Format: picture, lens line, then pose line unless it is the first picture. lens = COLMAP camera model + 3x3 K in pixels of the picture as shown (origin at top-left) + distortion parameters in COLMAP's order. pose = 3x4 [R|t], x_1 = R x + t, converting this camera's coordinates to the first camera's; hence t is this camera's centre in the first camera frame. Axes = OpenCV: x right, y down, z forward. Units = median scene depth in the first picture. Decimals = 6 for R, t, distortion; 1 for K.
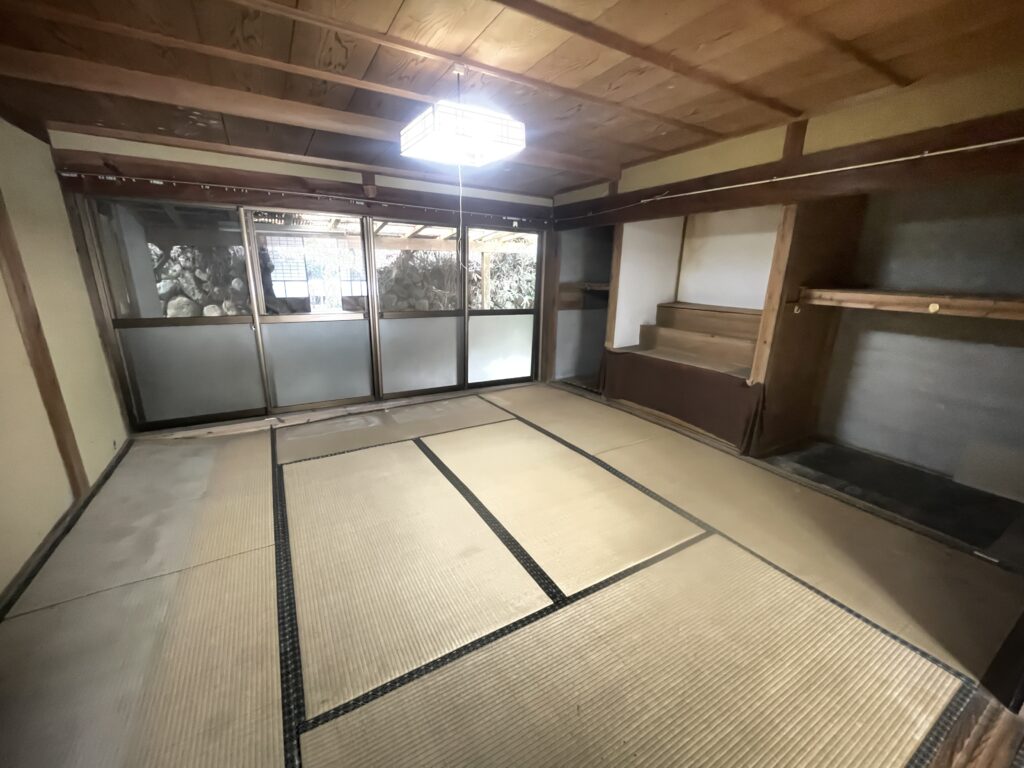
lens RADIAL K [[411.1, 0, 512.0], [0, 411.1, 384.0], [0, 0, 1]] dist [-0.000896, -0.000068]
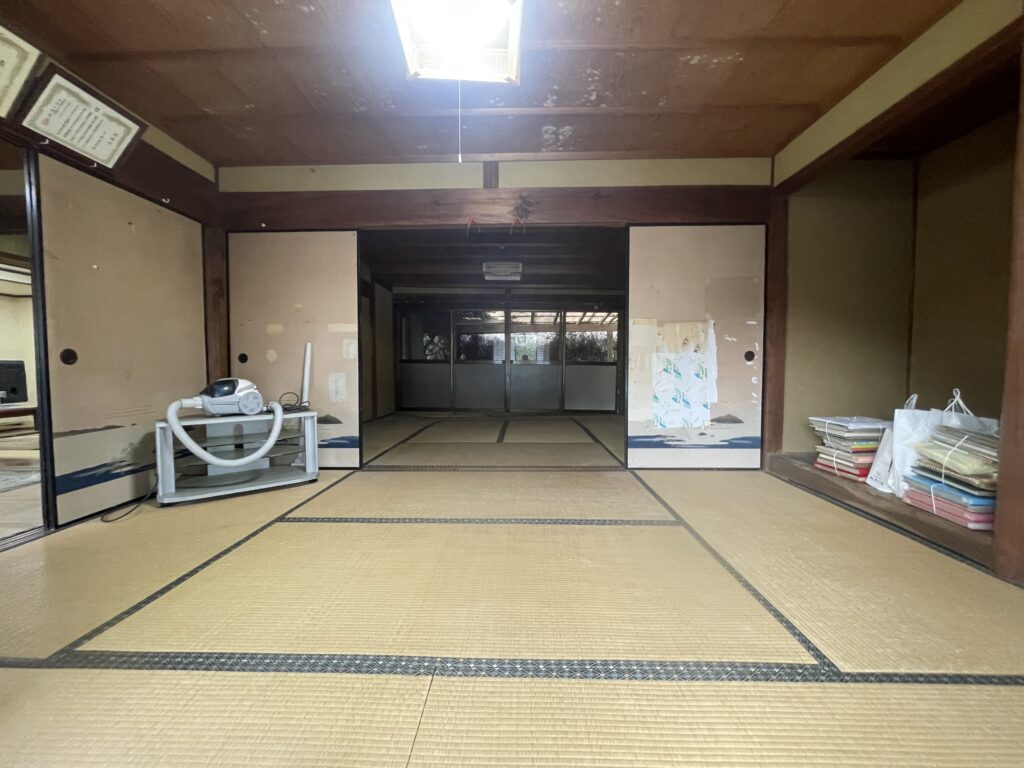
lens RADIAL K [[411.1, 0, 512.0], [0, 411.1, 384.0], [0, 0, 1]] dist [-0.000896, -0.000068]
pose [[0.852917, 0.003948, -0.522031, 0.517179], [-0.129411, 0.970359, -0.204098, 0.243314], [0.505752, 0.241635, 0.828147, -0.374291]]
